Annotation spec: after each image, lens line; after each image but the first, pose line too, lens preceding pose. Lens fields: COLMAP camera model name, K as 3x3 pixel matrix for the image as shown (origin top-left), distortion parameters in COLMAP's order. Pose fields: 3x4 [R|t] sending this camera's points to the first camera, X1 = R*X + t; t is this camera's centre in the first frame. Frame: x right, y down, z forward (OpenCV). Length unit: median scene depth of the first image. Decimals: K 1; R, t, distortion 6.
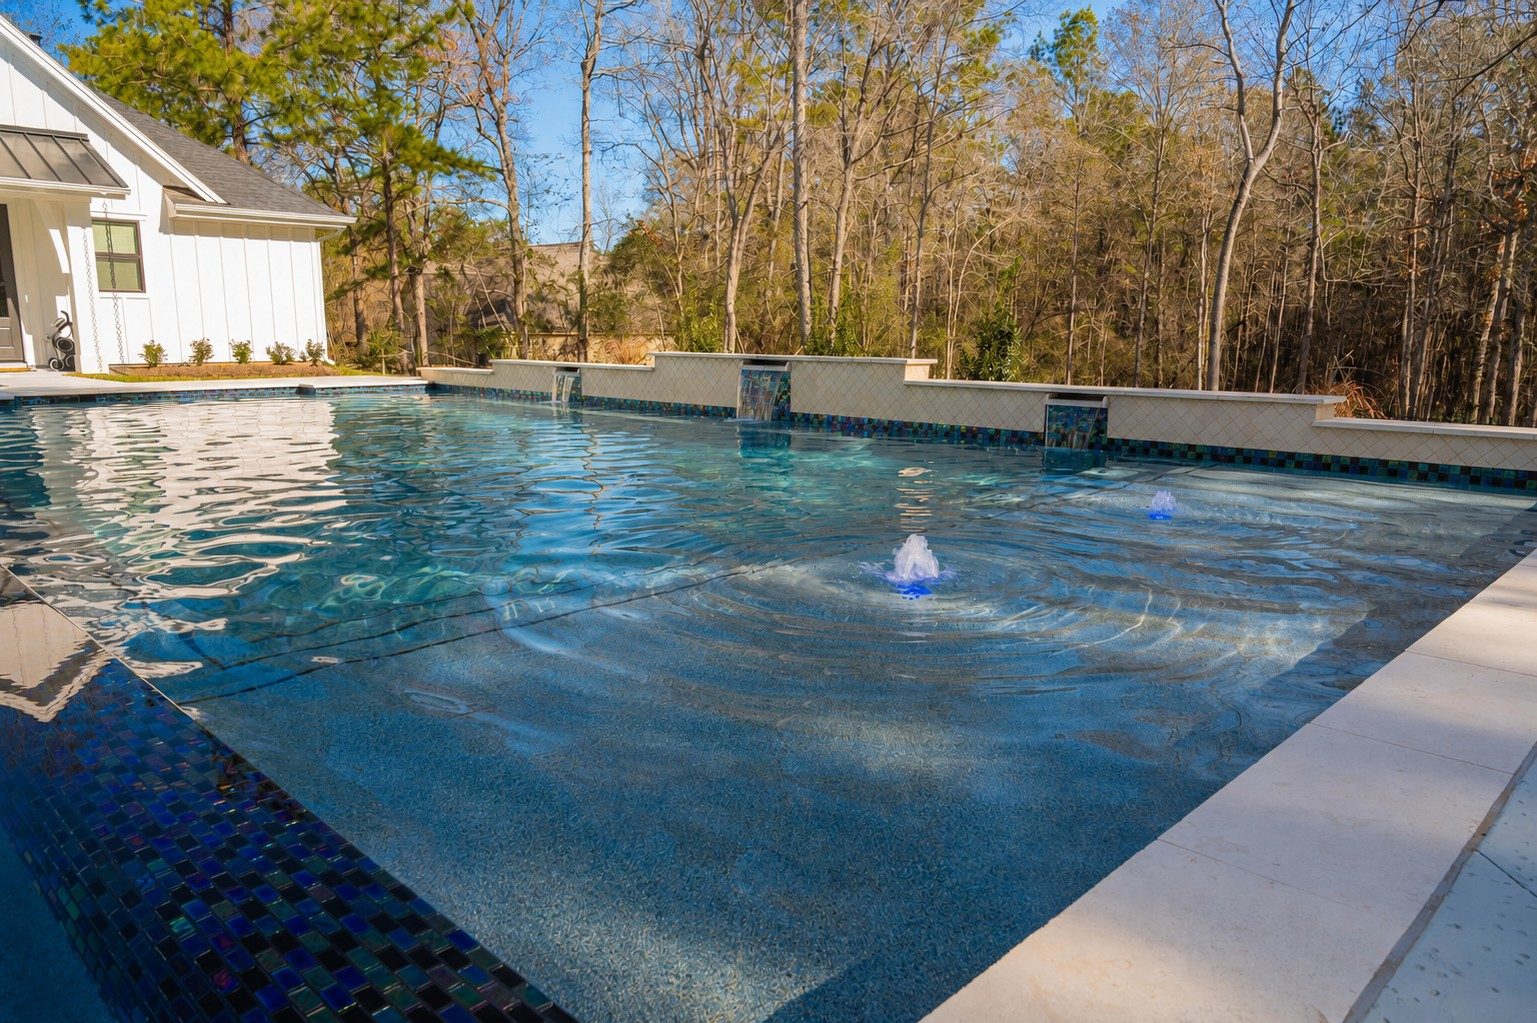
lens RADIAL K [[1046.9, 0, 768.5], [0, 1046.9, 511.5], [0, 0, 1]] dist [0.001927, -0.000183]
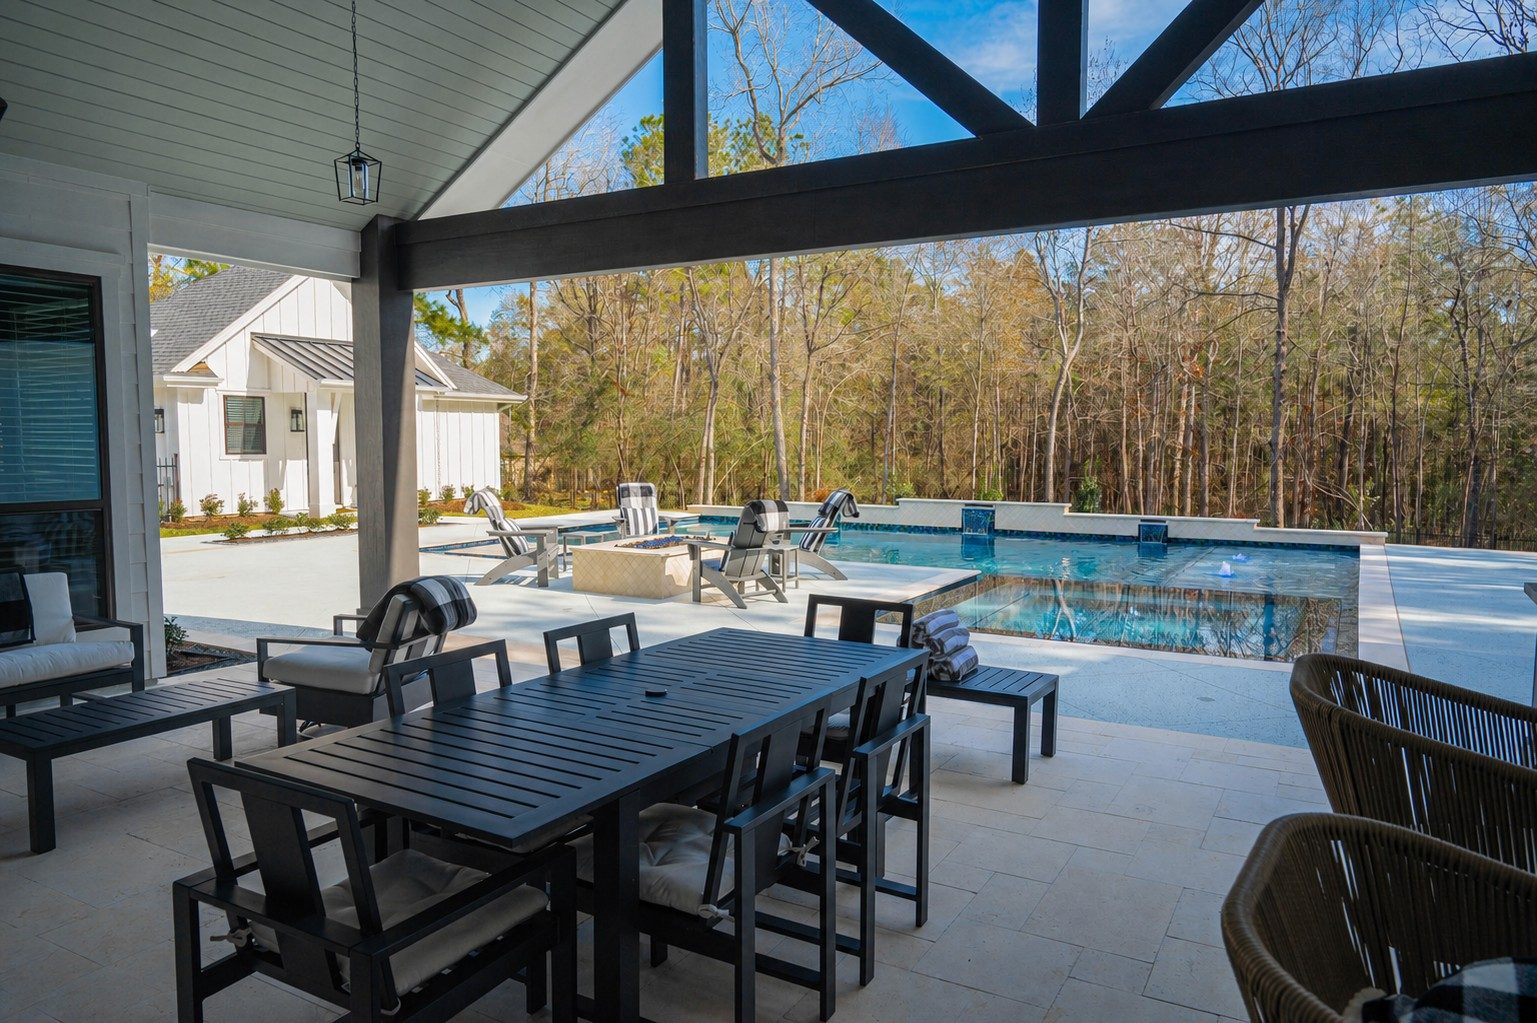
lens RADIAL K [[1046.9, 0, 768.5], [0, 1046.9, 511.5], [0, 0, 1]] dist [0.001927, -0.000183]
pose [[0.967680, -0.026262, 0.250810, -0.455139], [0.050512, 0.994593, -0.090743, 0.016908], [-0.247071, 0.100479, 0.963774, -0.429302]]
